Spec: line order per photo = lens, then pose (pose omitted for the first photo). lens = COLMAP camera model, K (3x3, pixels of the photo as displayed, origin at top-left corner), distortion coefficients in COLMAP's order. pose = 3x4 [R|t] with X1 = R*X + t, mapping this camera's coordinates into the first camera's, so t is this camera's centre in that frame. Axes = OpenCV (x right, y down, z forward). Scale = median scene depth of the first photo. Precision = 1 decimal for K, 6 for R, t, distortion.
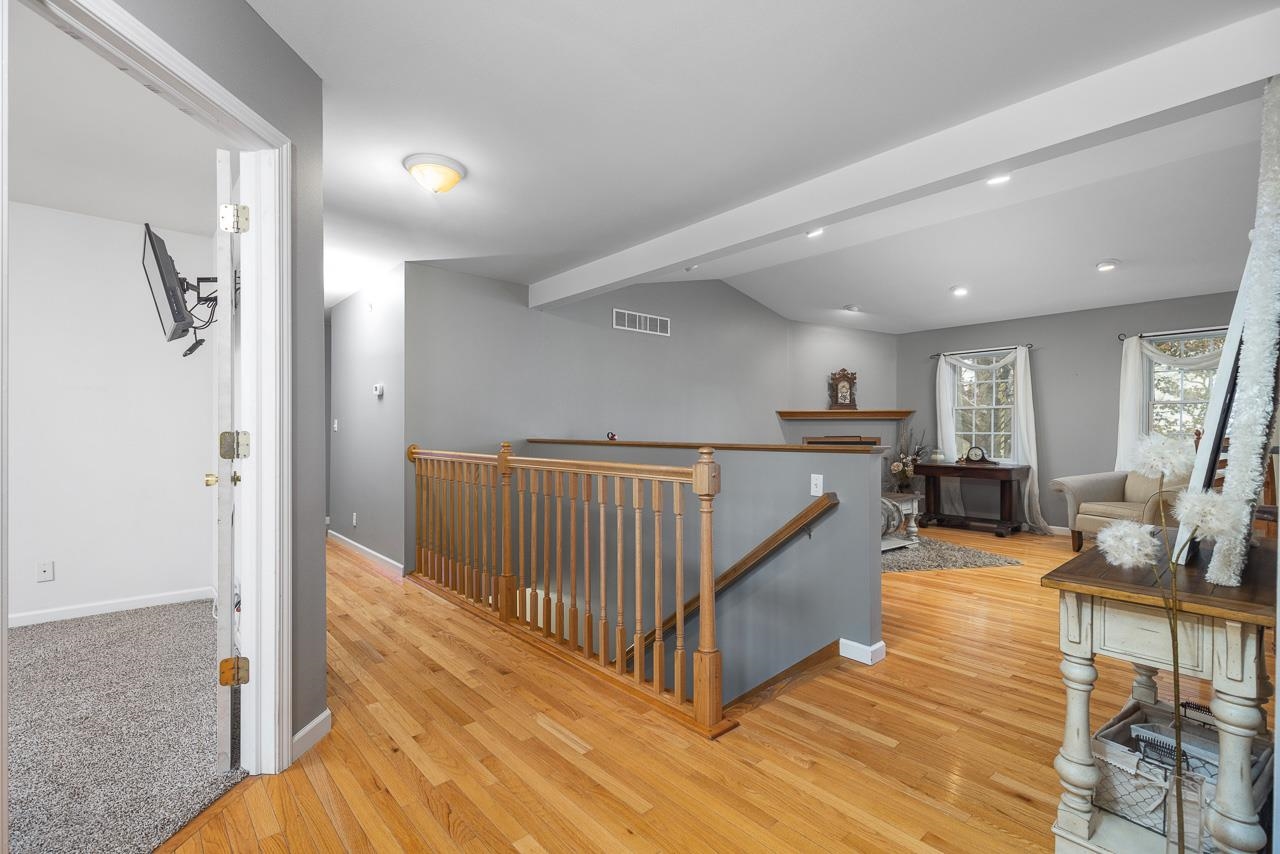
lens RADIAL K [[575.5, 0, 638.3], [0, 575.5, 430.9], [0, 0, 1]] dist [0.005886, -0.001336]
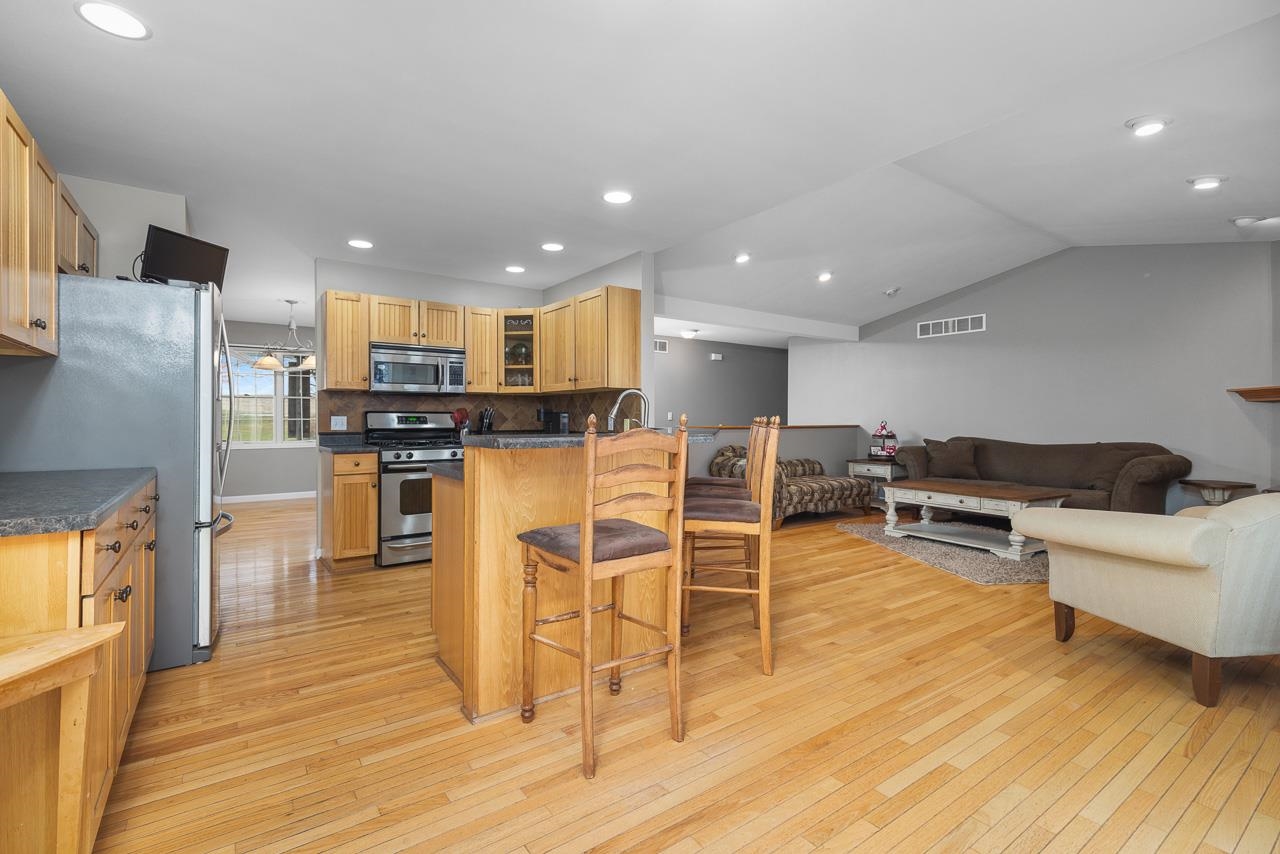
lens RADIAL K [[575.5, 0, 637.1], [0, 575.5, 419.3], [0, 0, 1]] dist [0.005886, -0.001336]
pose [[-0.092560, -0.000646, -0.995707, 1.077384], [0.000422, 1.000000, -0.000688, 0.000049], [0.995707, -0.000484, -0.092559, 0.421052]]
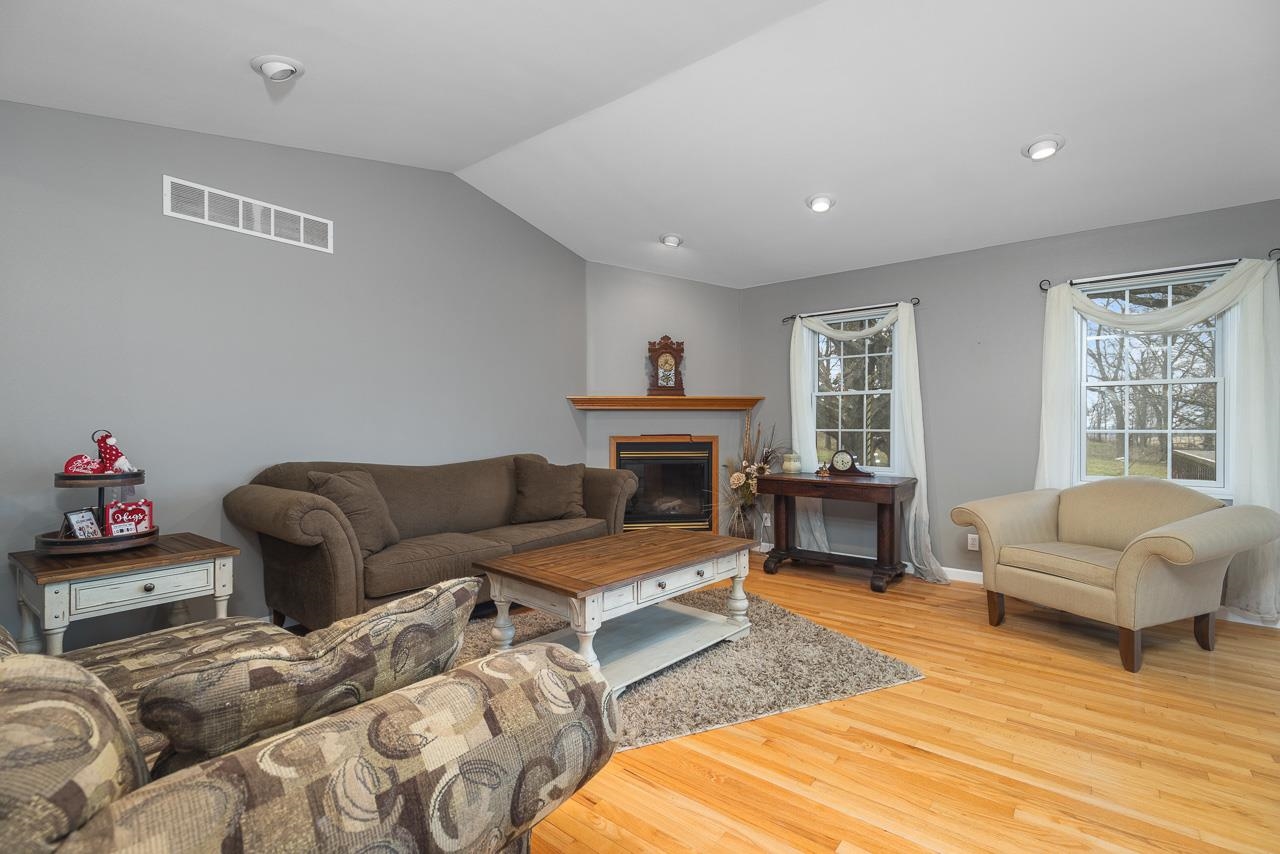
lens RADIAL K [[575.5, 0, 637.8], [0, 575.5, 425.3], [0, 0, 1]] dist [0.005886, -0.001336]
pose [[0.982314, 0.001144, 0.187239, 0.218024], [-0.000517, 0.999994, -0.003399, 0.000726], [-0.187241, 0.003242, 0.982309, 0.373659]]
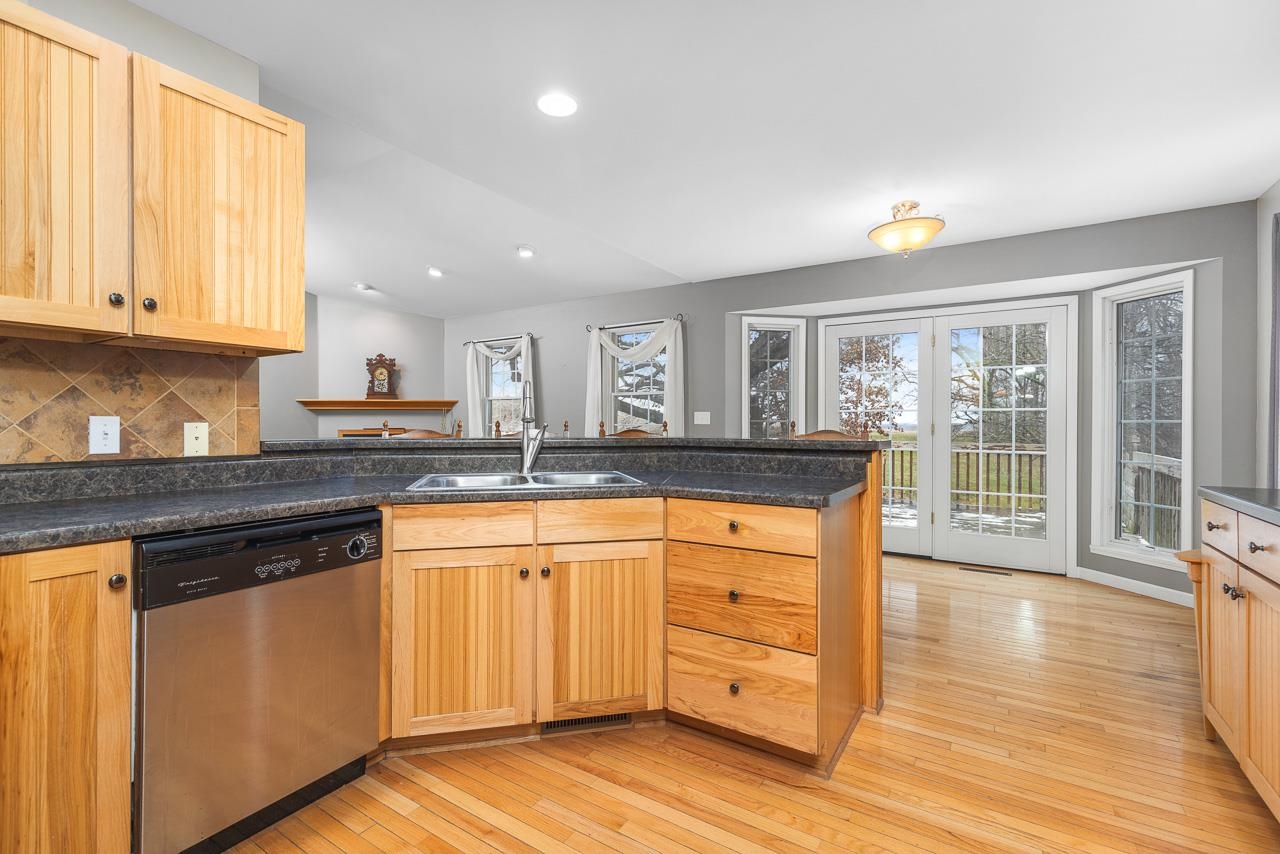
lens RADIAL K [[575.5, 0, 632.4], [0, 575.5, 422.3], [0, 0, 1]] dist [0.005886, -0.001336]
pose [[0.959761, -0.000564, 0.280818, 0.537537], [0.000237, 0.999999, 0.001201, -0.001033], [-0.280818, -0.001086, 0.959760, 0.018284]]
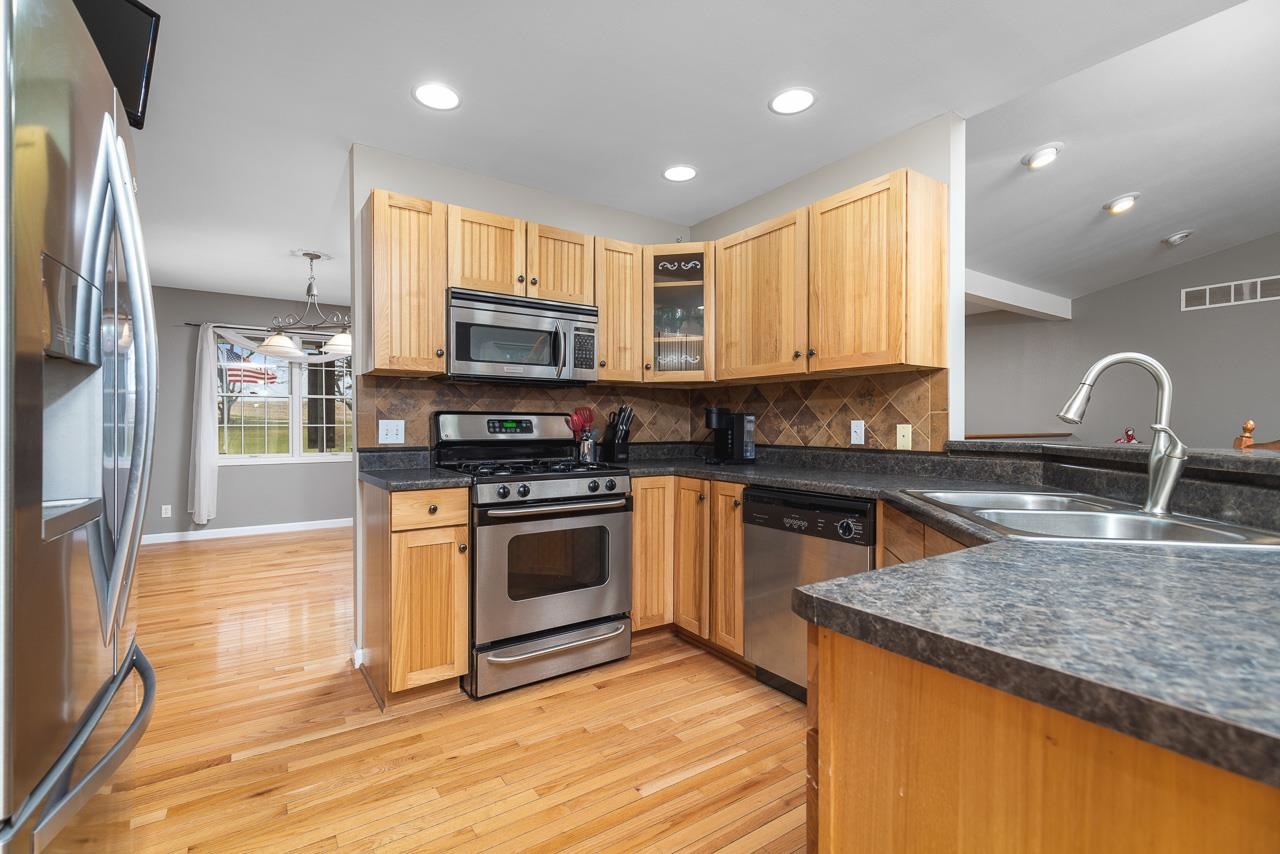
lens RADIAL K [[575.5, 0, 638.7], [0, 575.5, 427.5], [0, 0, 1]] dist [0.005886, -0.001336]
pose [[-0.117575, 0.003140, -0.993059, 0.802968], [0.000149, 0.999995, 0.003144, 0.000011], [0.993064, 0.000222, -0.117575, 0.220844]]
